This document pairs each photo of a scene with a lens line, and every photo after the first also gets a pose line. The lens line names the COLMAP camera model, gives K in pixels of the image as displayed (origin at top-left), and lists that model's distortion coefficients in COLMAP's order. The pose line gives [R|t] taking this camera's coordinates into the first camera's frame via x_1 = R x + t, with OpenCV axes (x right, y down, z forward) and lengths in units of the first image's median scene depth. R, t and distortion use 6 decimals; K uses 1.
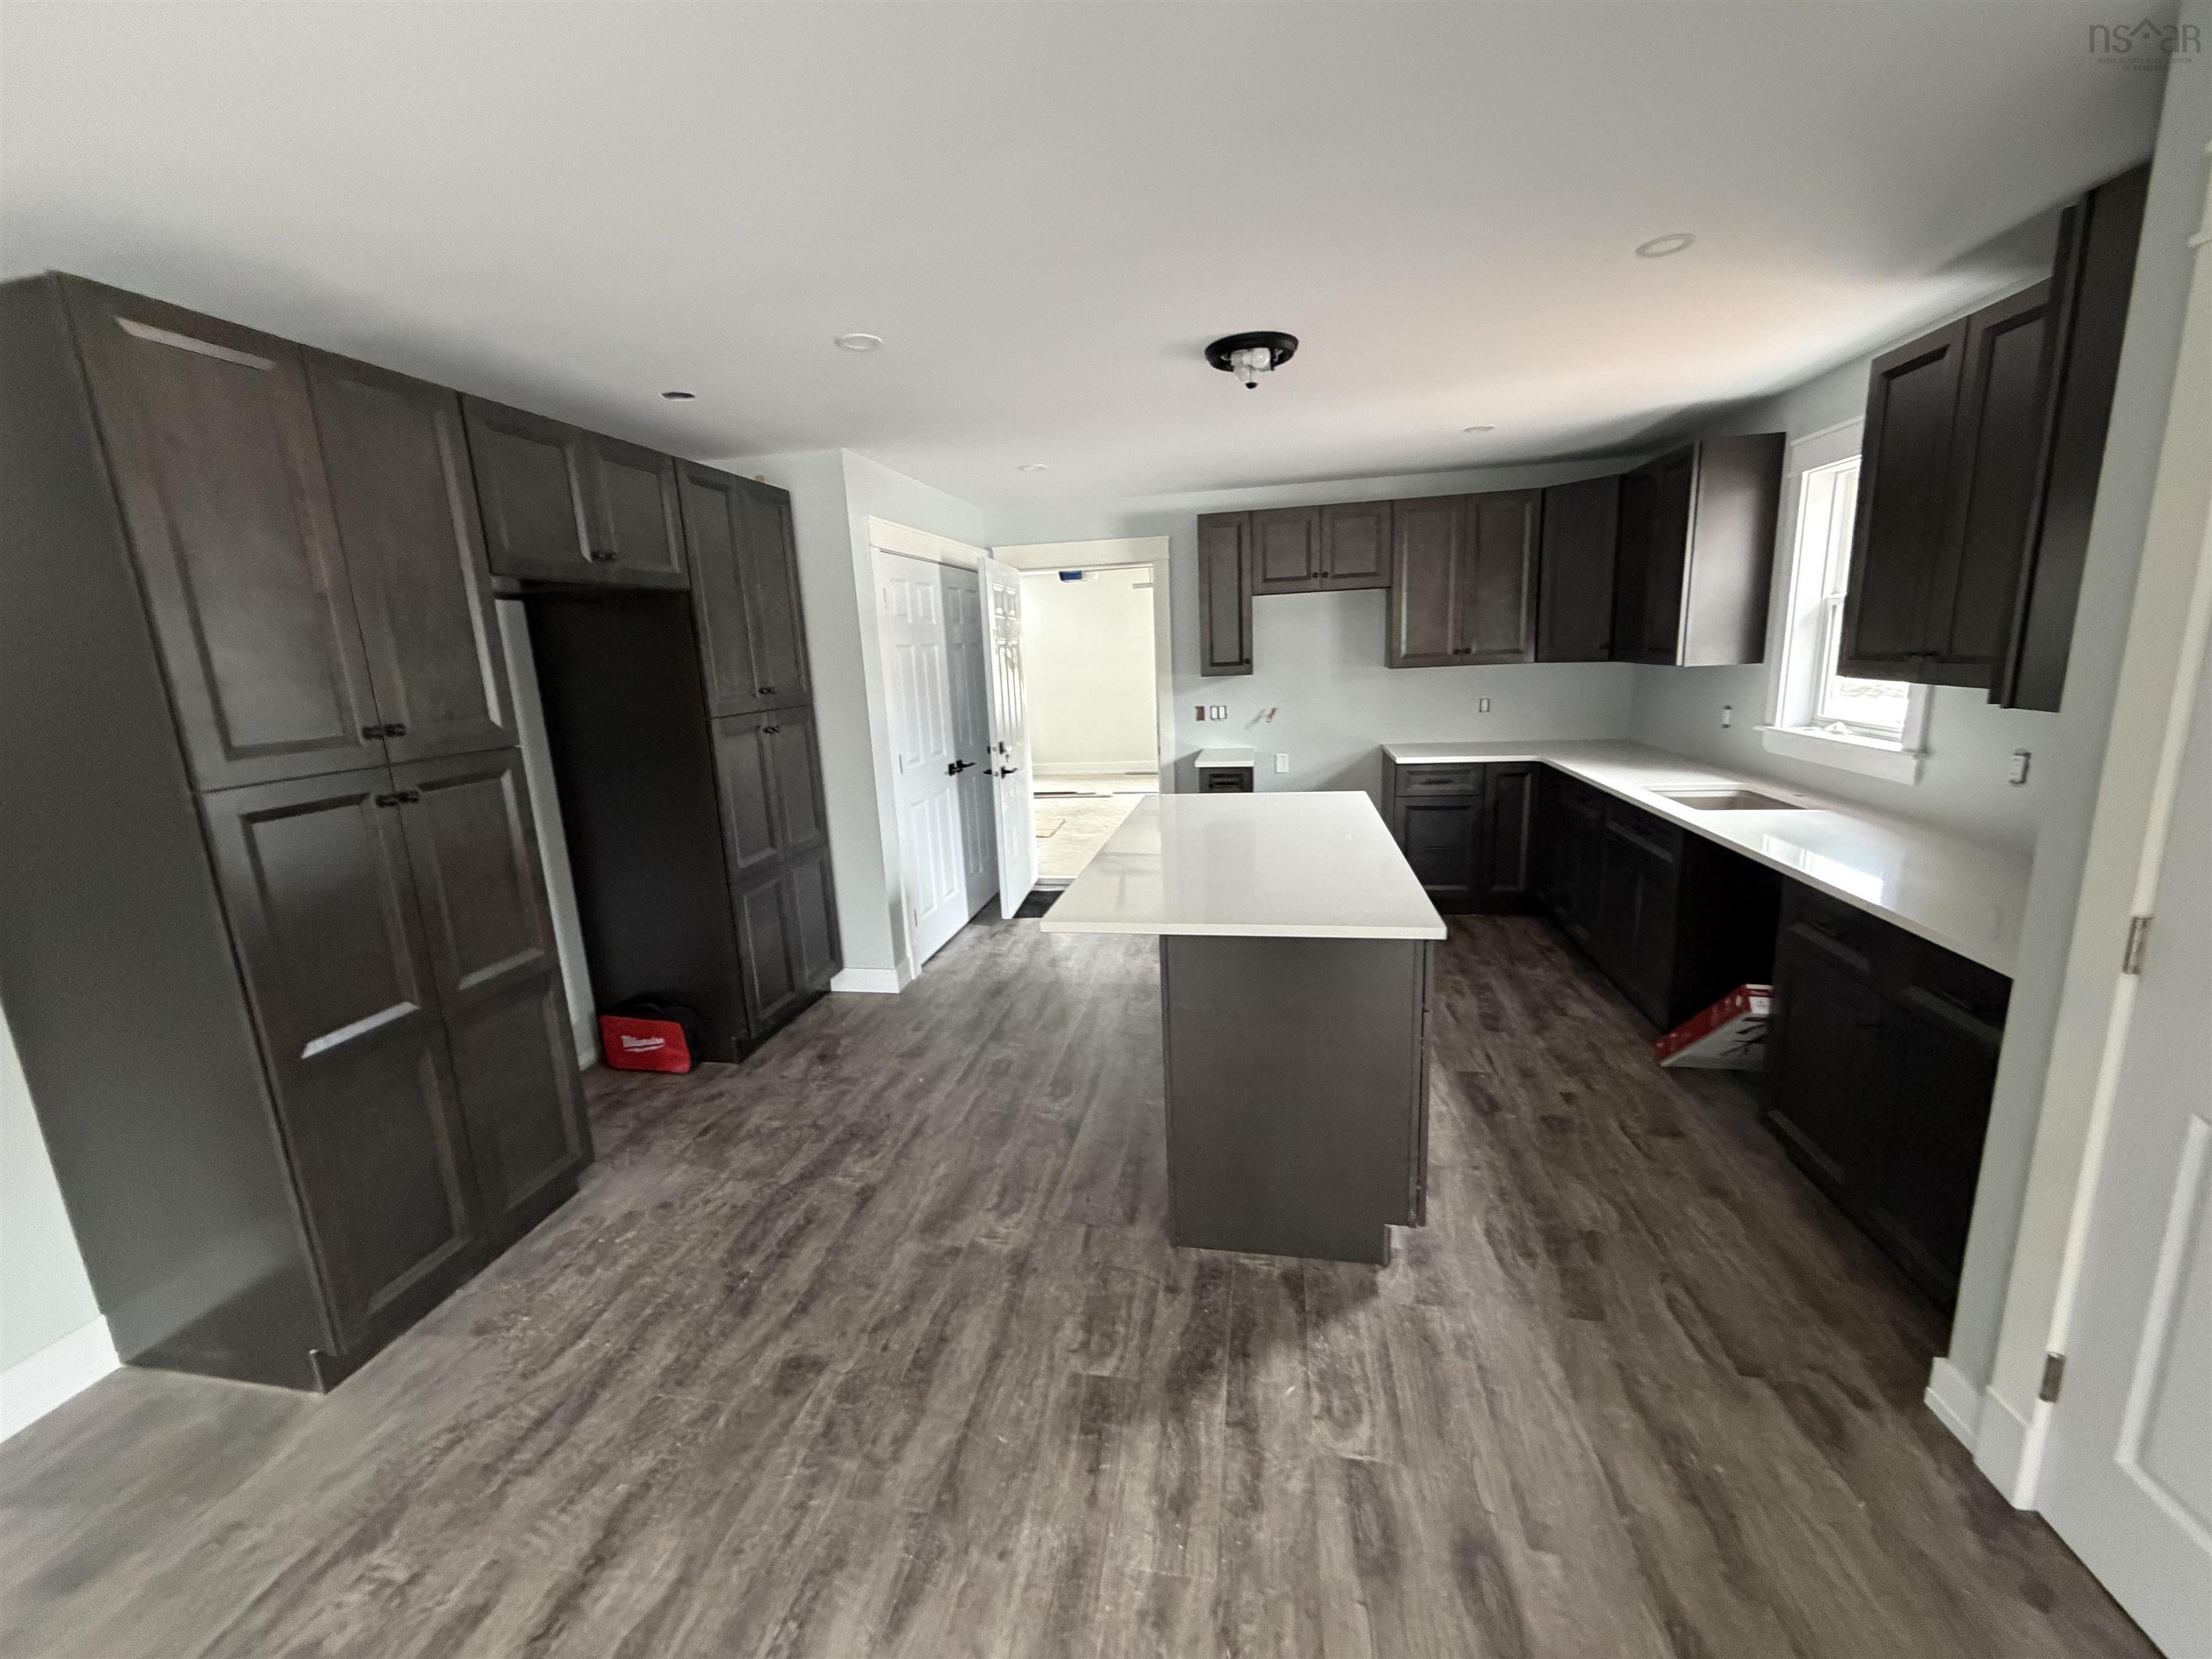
lens RADIAL K [[878.1, 0, 1100.1], [0, 878.1, 826.7], [0, 0, 1]] dist [0.001315, -0.000477]
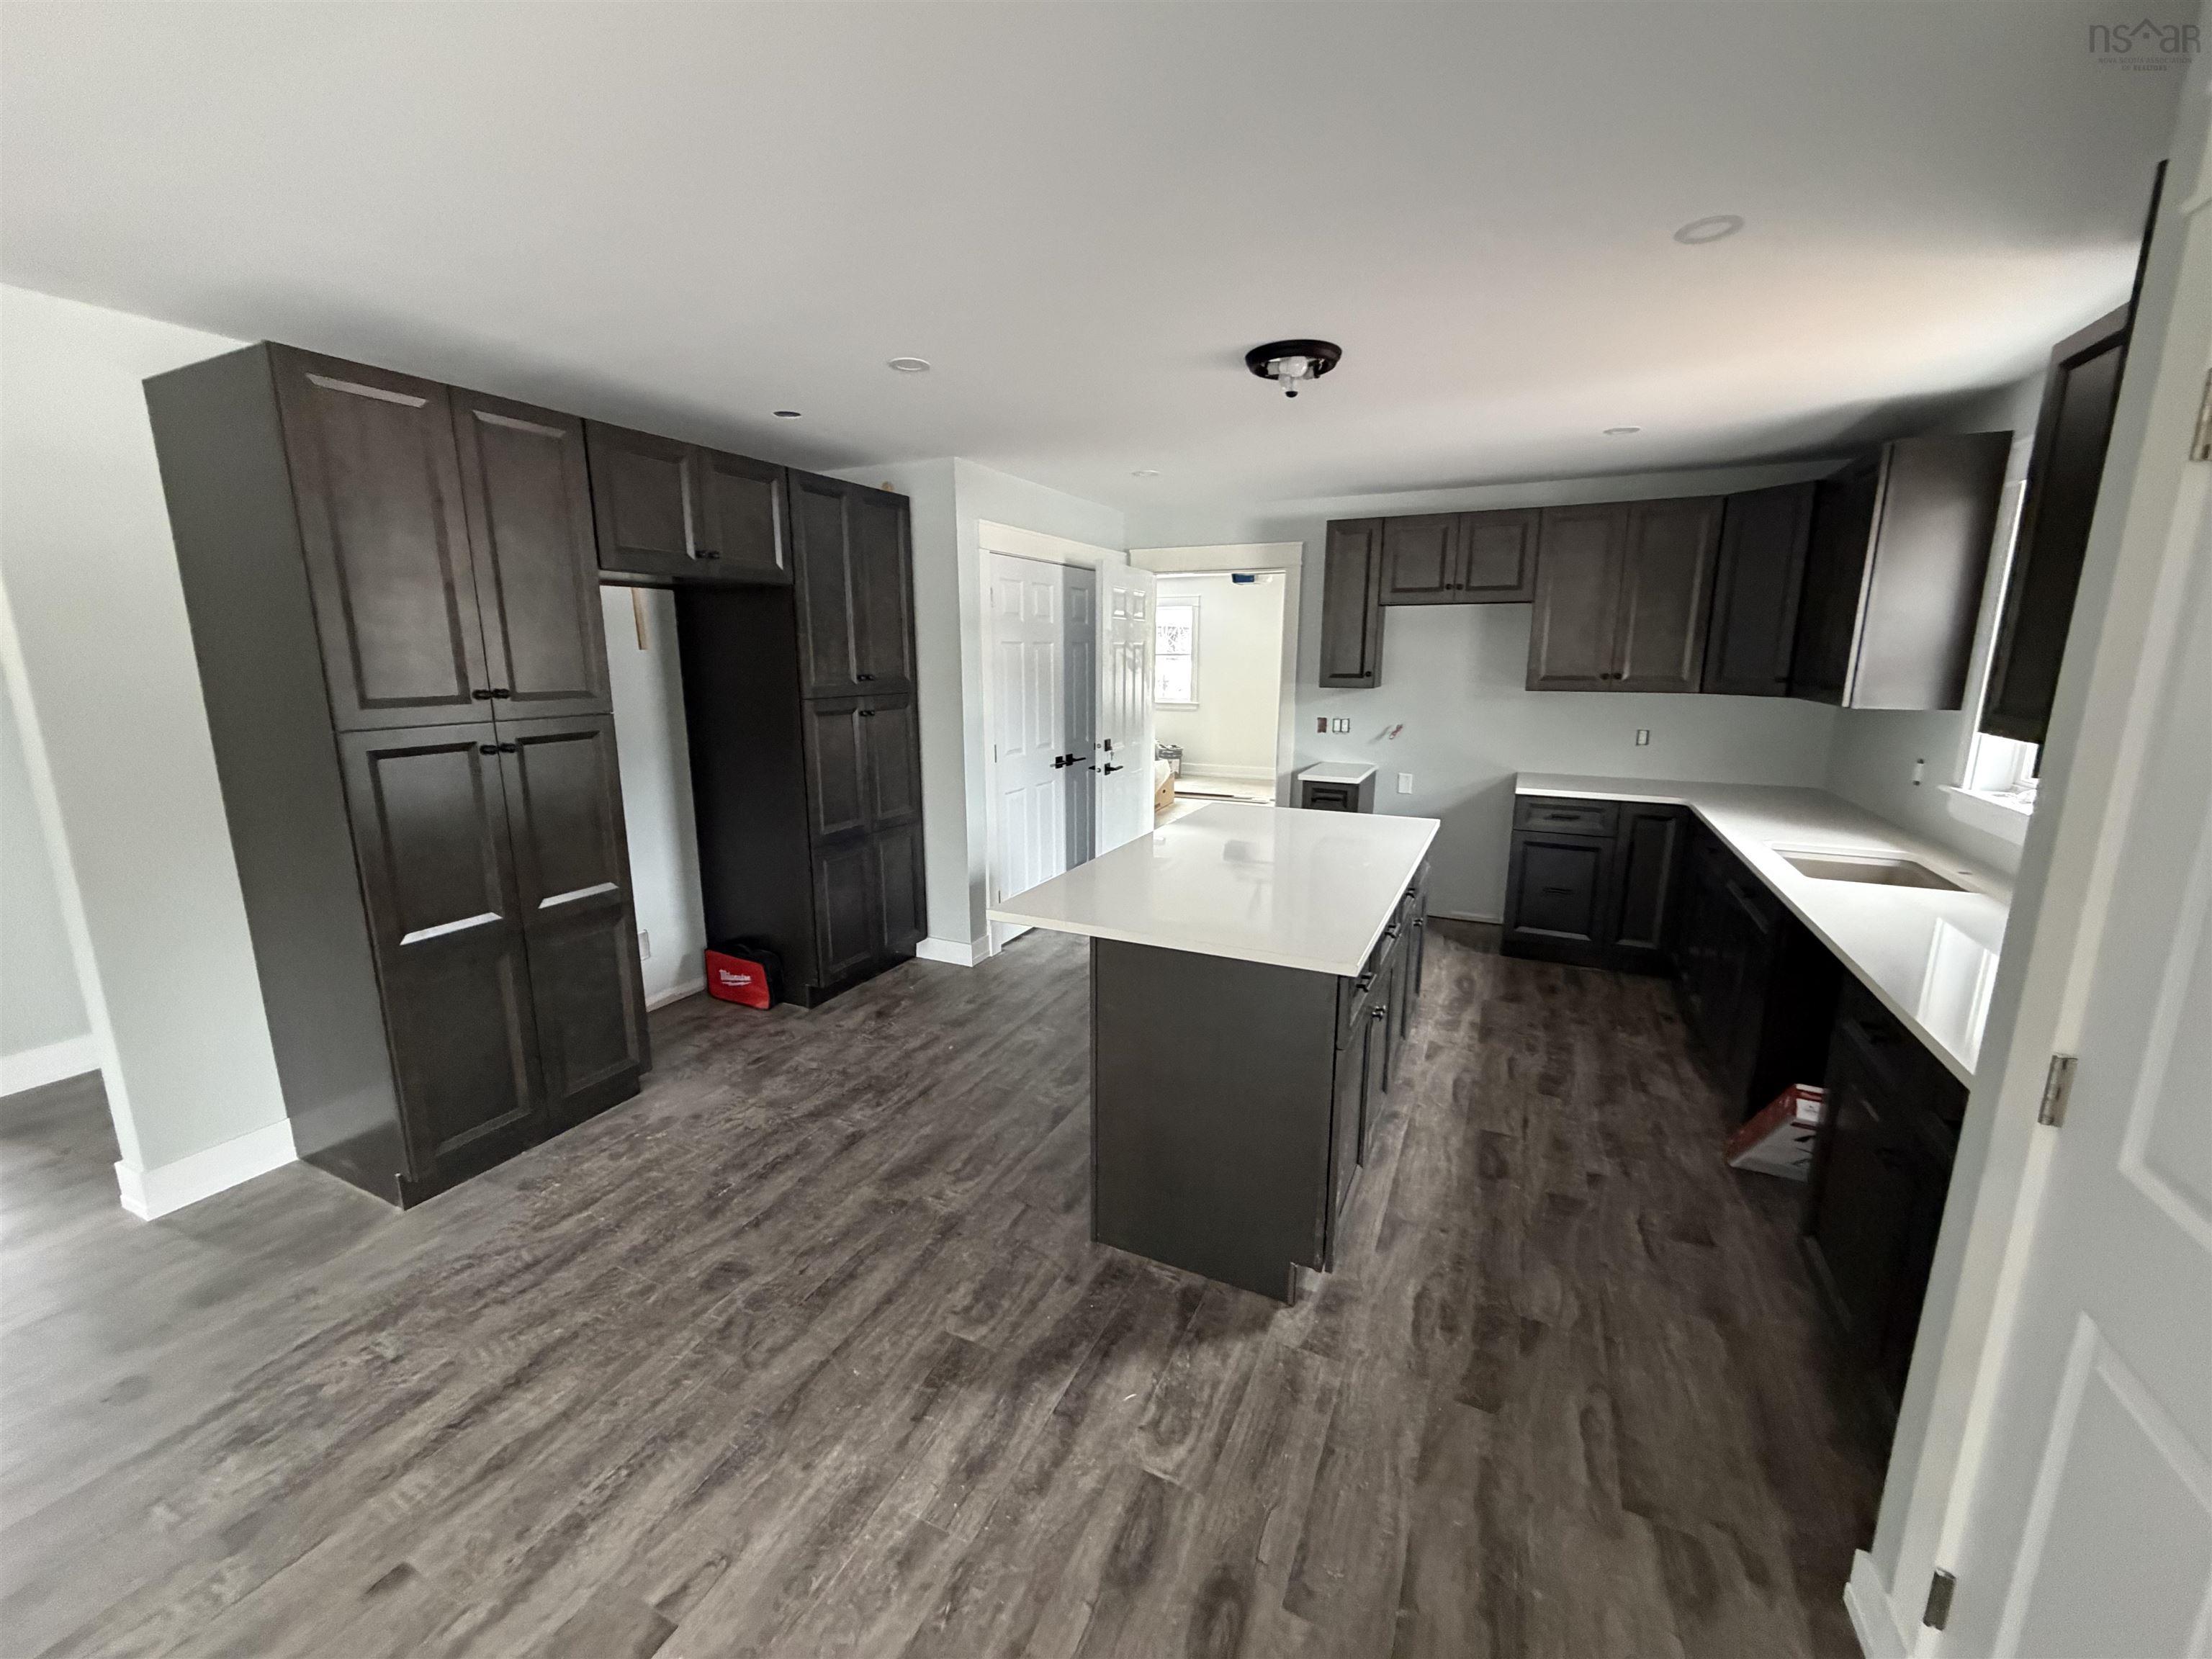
lens RADIAL K [[878.1, 0, 1100.1], [0, 878.1, 826.7], [0, 0, 1]] dist [0.001315, -0.000477]
pose [[0.965239, 0.096416, -0.242934, 0.264053], [-0.095834, 0.995295, 0.014238, -0.016612], [0.243164, 0.009538, 0.969938, 0.003301]]
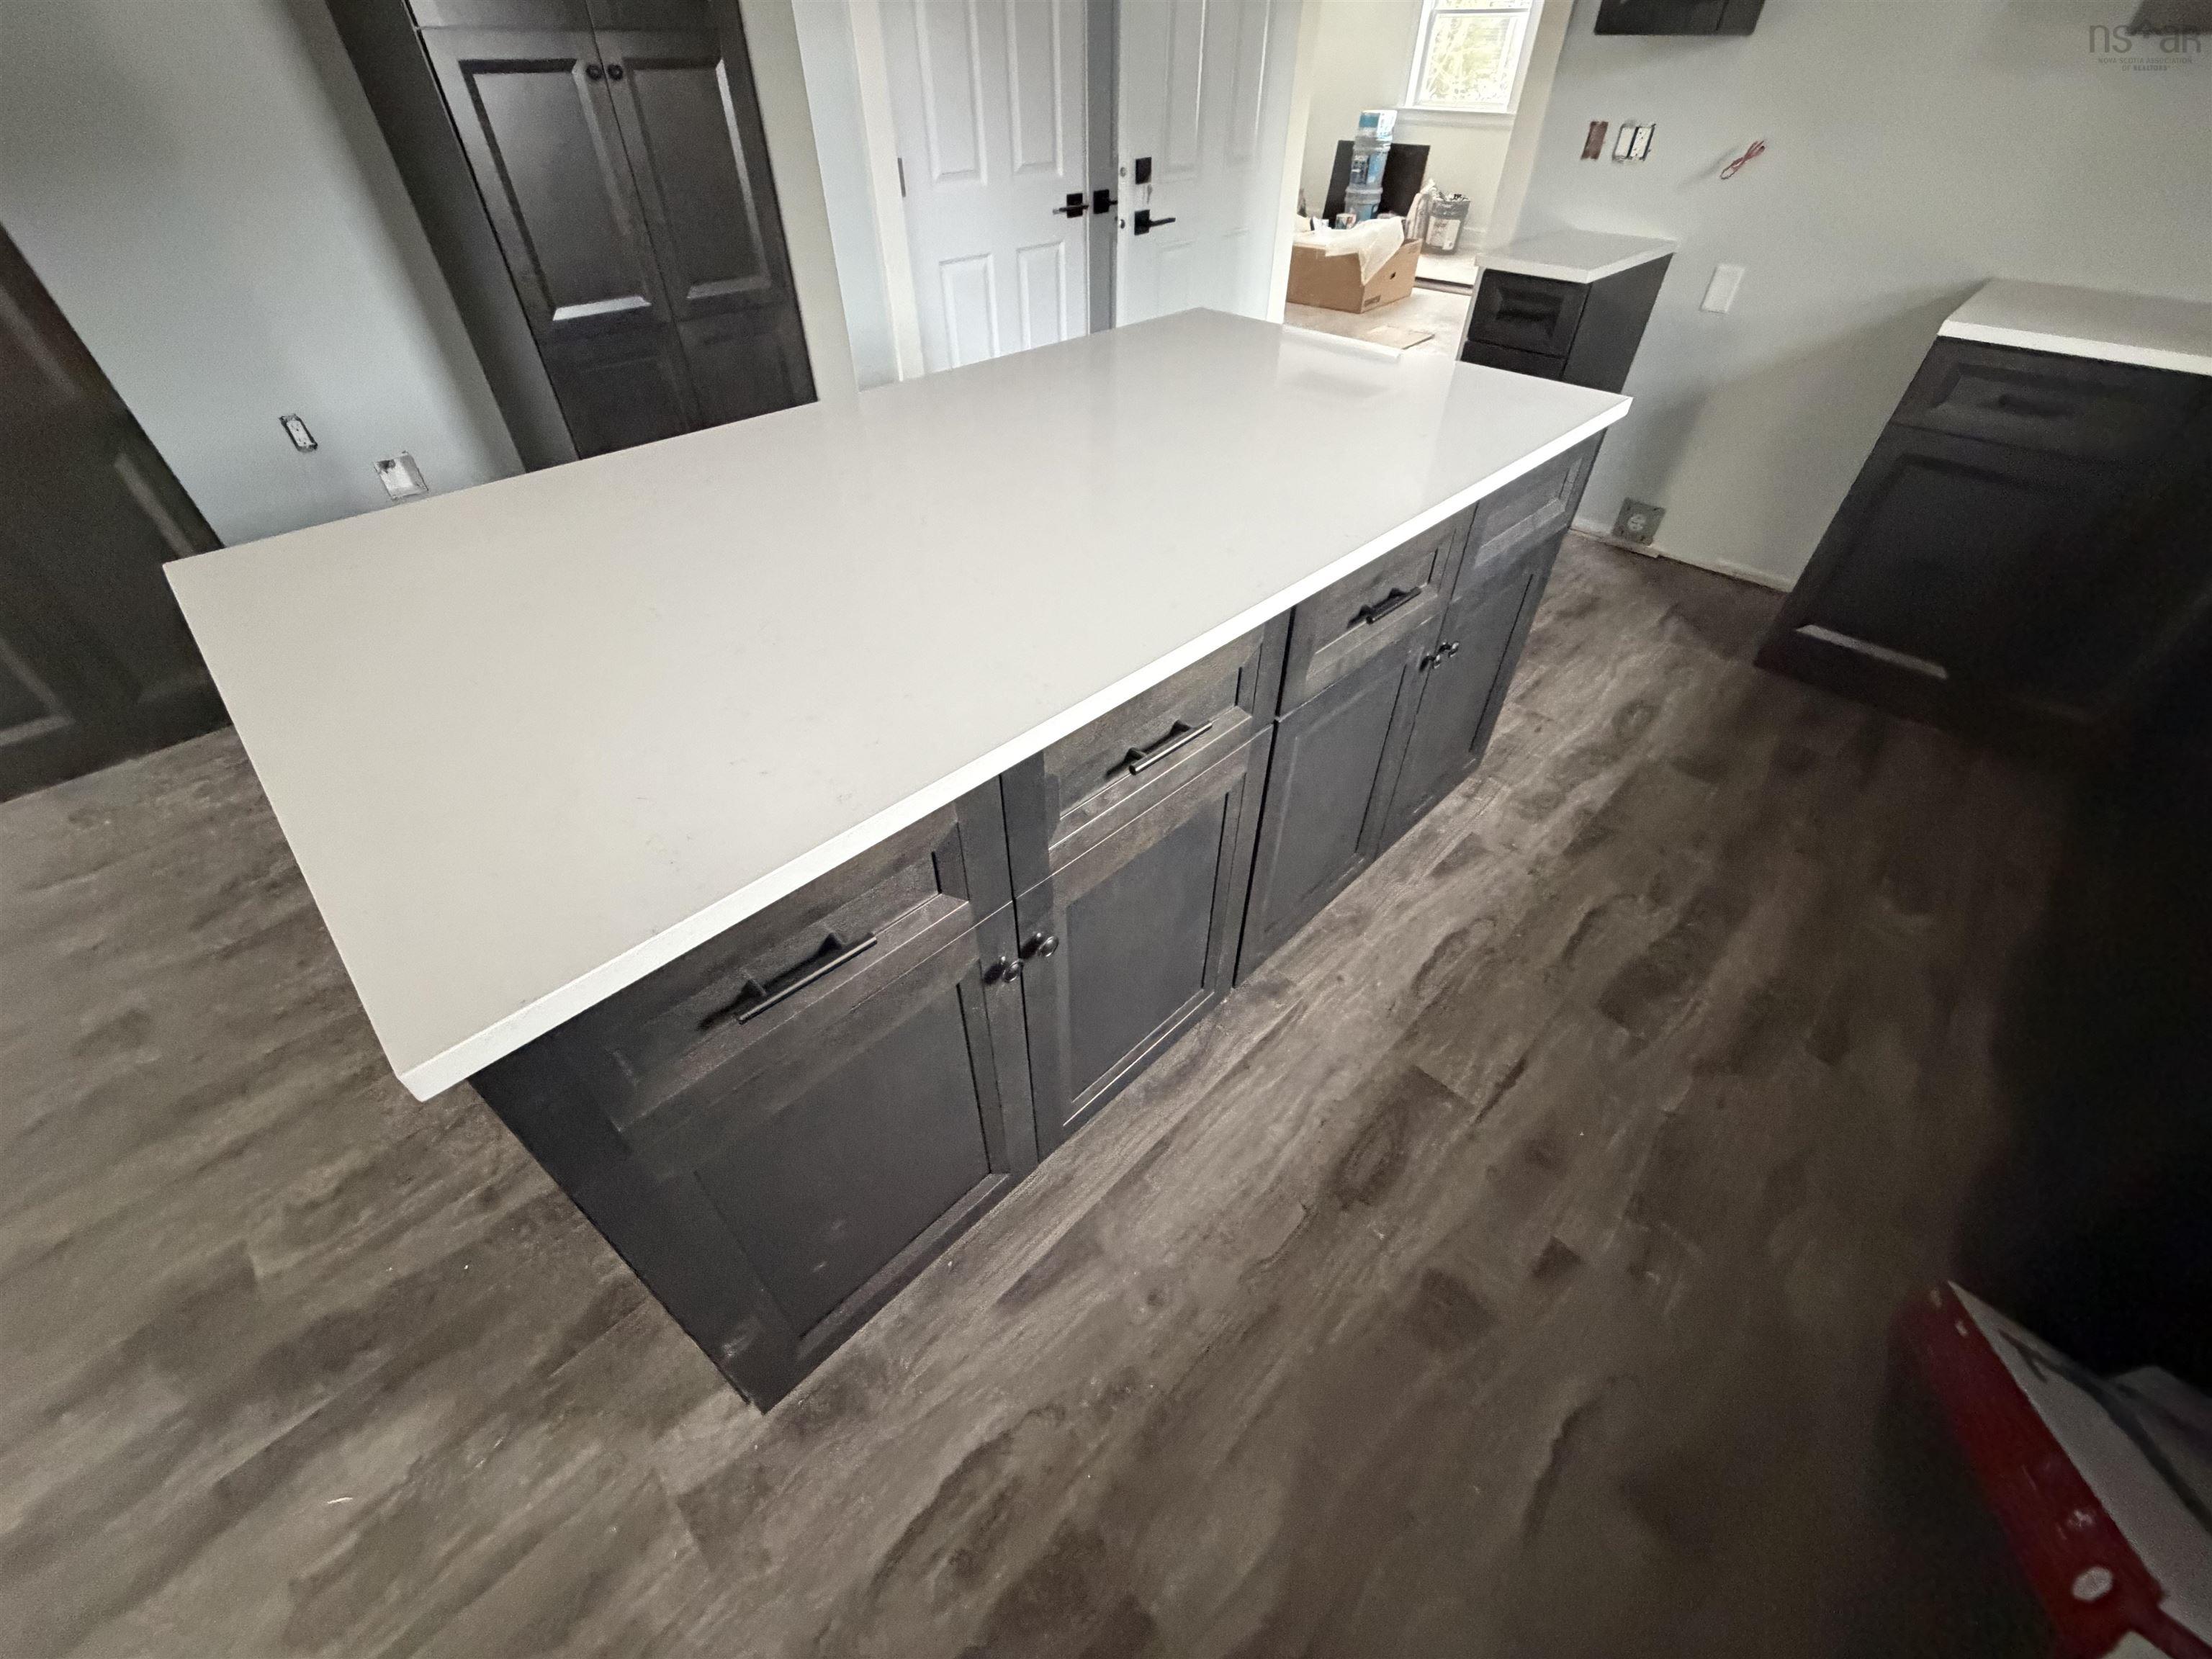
lens RADIAL K [[881.4, 0, 1099.5], [0, 881.4, 825.0], [0, 0, 1]] dist [0.000773, -0.000313]
pose [[0.827281, 0.407896, -0.386299, 0.490178], [-0.150756, 0.823591, 0.546782, -0.092083], [0.541182, -0.394106, 0.742834, 0.733367]]
